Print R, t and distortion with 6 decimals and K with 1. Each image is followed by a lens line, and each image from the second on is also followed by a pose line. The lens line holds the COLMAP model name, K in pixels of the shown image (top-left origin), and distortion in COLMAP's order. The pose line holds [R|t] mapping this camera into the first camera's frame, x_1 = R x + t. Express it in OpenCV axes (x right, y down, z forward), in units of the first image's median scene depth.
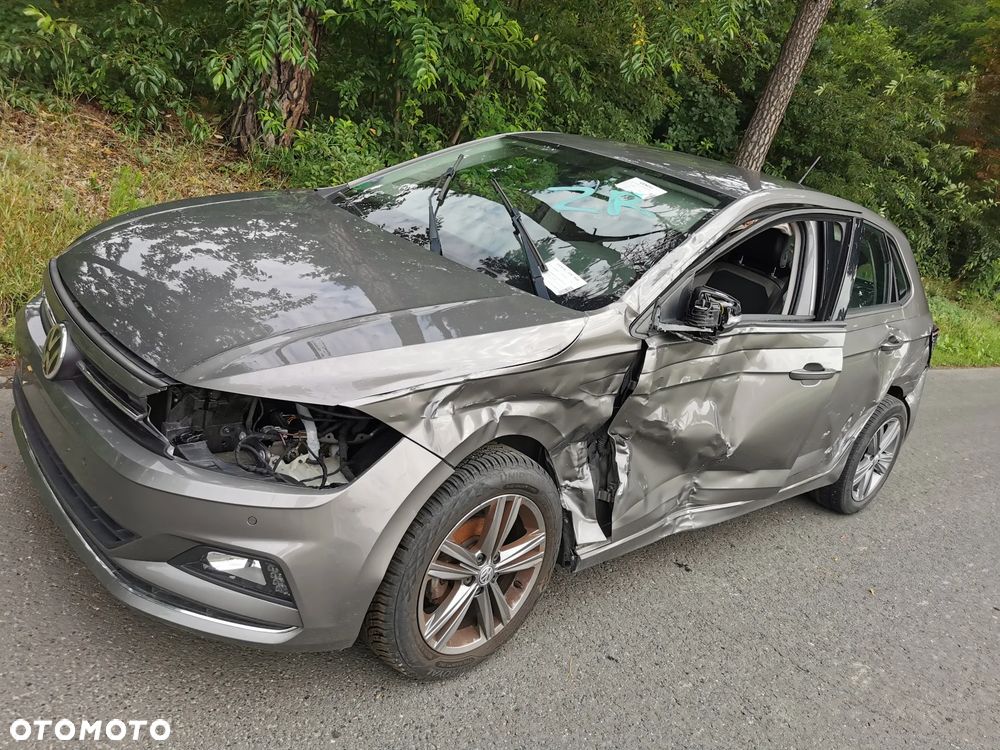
lens RADIAL K [[785.9, 0, 499.6], [0, 785.9, 364.2], [0, 0, 1]] dist [0.071396, -0.093534]
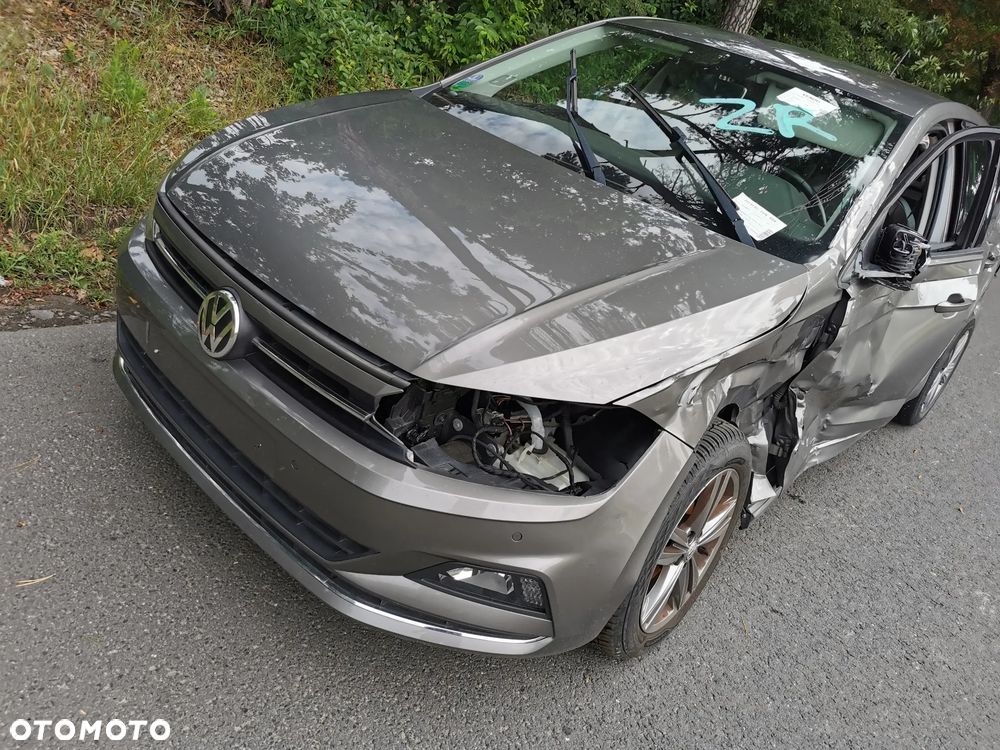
lens RADIAL K [[784.1, 0, 504.8], [0, 784.1, 368.1], [0, 0, 1]] dist [0.074036, -0.101090]
pose [[0.995153, -0.016956, 0.096866, -0.282711], [-0.000195, 0.984680, 0.174371, -0.095830], [-0.098339, -0.173545, 0.979904, 0.124054]]
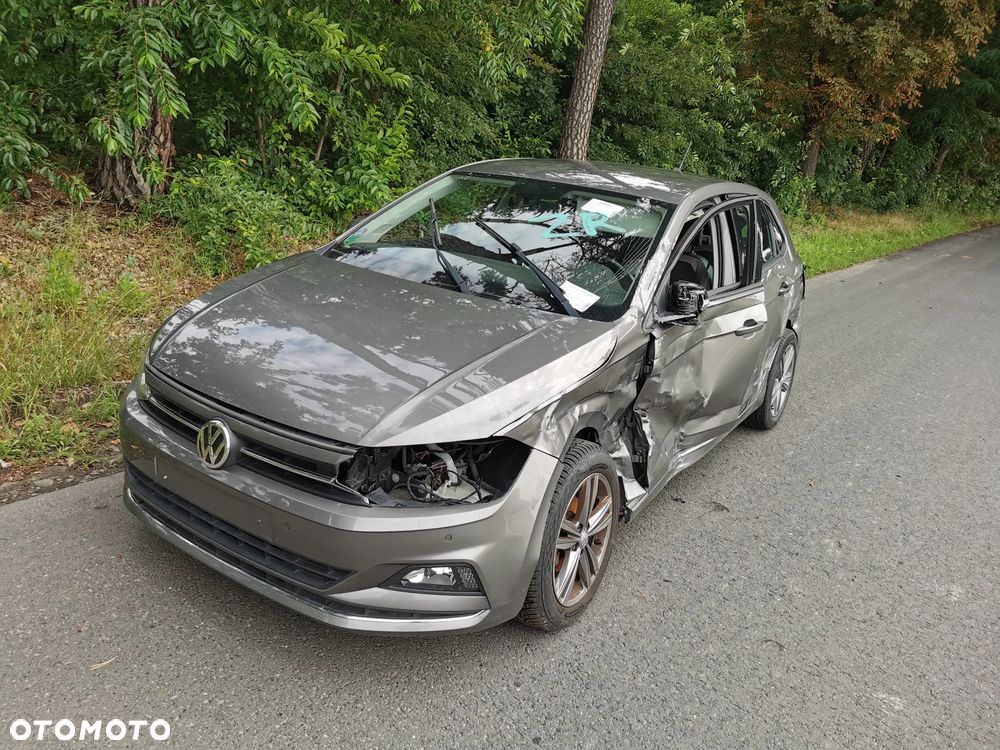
lens RADIAL K [[785.9, 0, 499.6], [0, 785.9, 364.2], [0, 0, 1]] dist [0.071396, -0.093534]
pose [[0.960141, -0.203400, 0.191723, -0.292822], [0.197027, 0.979021, 0.051944, -0.091290], [-0.198266, -0.012099, 0.980074, -0.193875]]
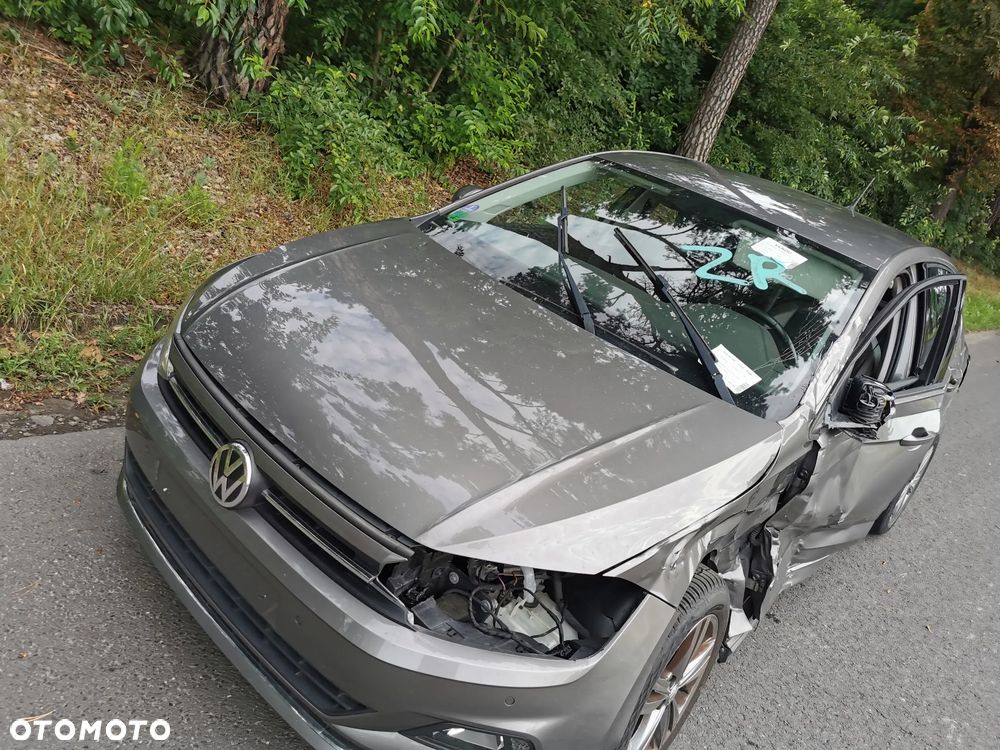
lens RADIAL K [[780.4, 0, 500.0], [0, 780.4, 375.0], [0, 0, 1]] dist [0.069538, -0.083956]
pose [[0.991759, 0.021778, 0.126256, -0.311177], [-0.036847, 0.992297, 0.118277, -0.199966], [-0.122708, -0.121955, 0.984921, 0.098099]]
